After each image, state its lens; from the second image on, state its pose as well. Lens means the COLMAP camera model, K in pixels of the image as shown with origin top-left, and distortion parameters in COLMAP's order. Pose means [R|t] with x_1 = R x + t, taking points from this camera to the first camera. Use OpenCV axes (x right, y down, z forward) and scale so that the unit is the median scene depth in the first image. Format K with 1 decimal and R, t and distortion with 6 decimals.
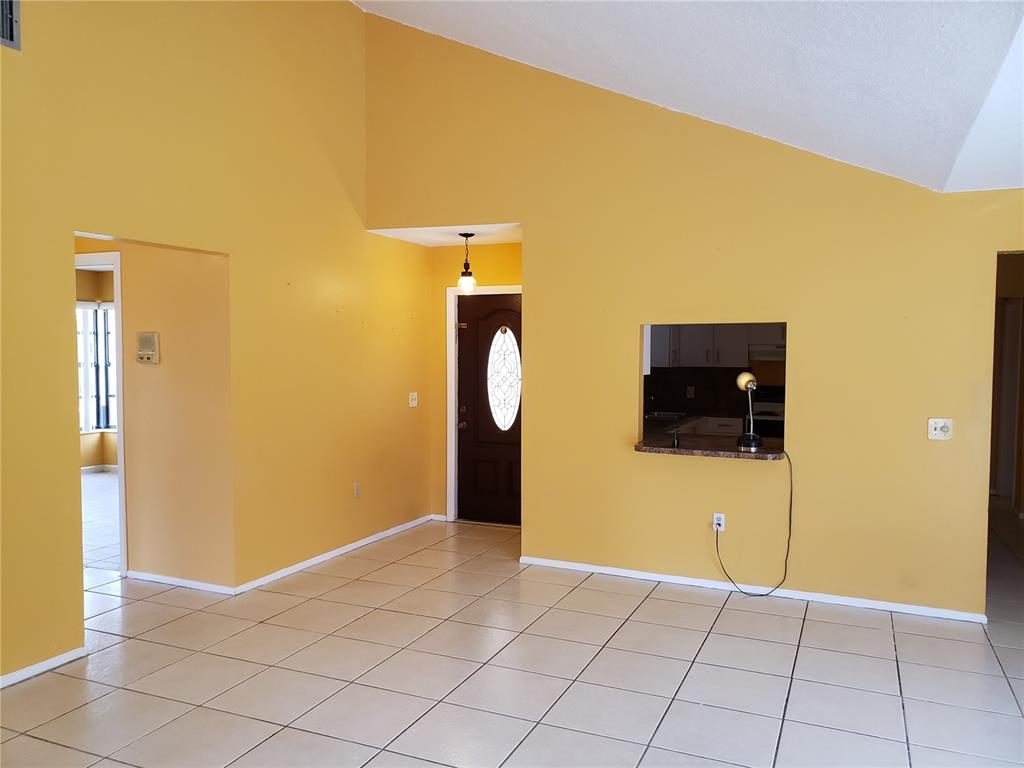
lens RADIAL K [[799.7, 0, 508.0], [0, 799.7, 391.2], [0, 0, 1]] dist [0.045688, -0.046118]
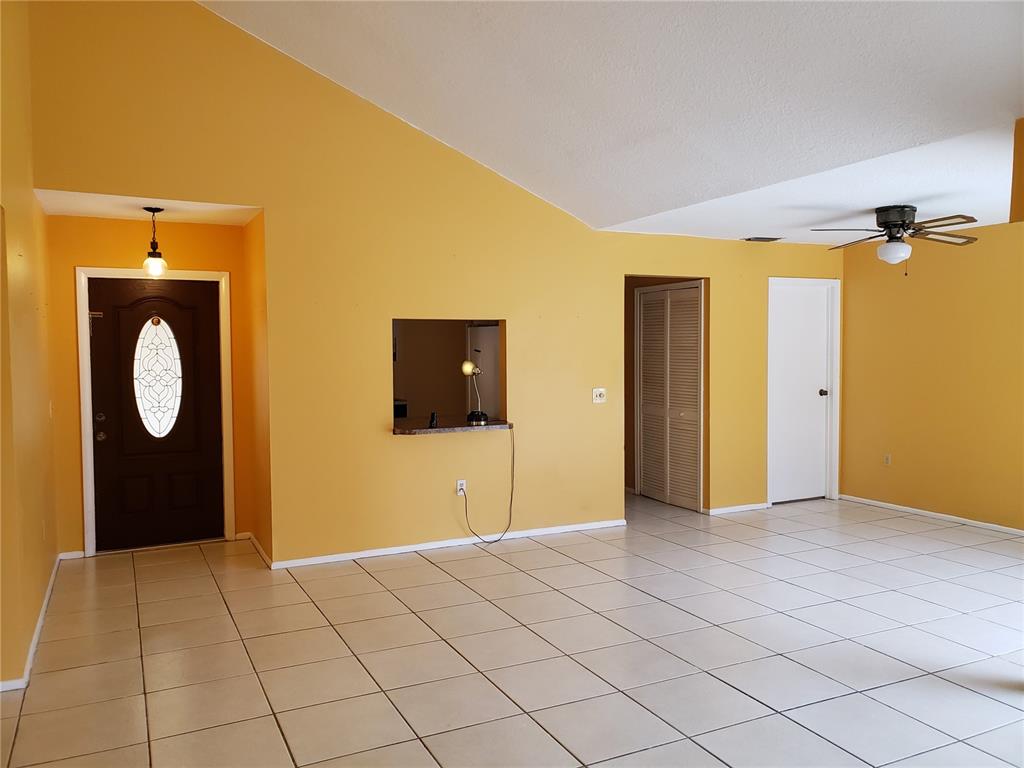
lens RADIAL K [[799.7, 0, 515.9], [0, 799.7, 376.6], [0, 0, 1]] dist [0.045688, -0.046118]
pose [[0.623180, -0.035183, 0.781286, -0.489082], [0.051677, 0.998657, 0.003752, 0.000418], [-0.780369, 0.038036, 0.624161, 0.166471]]
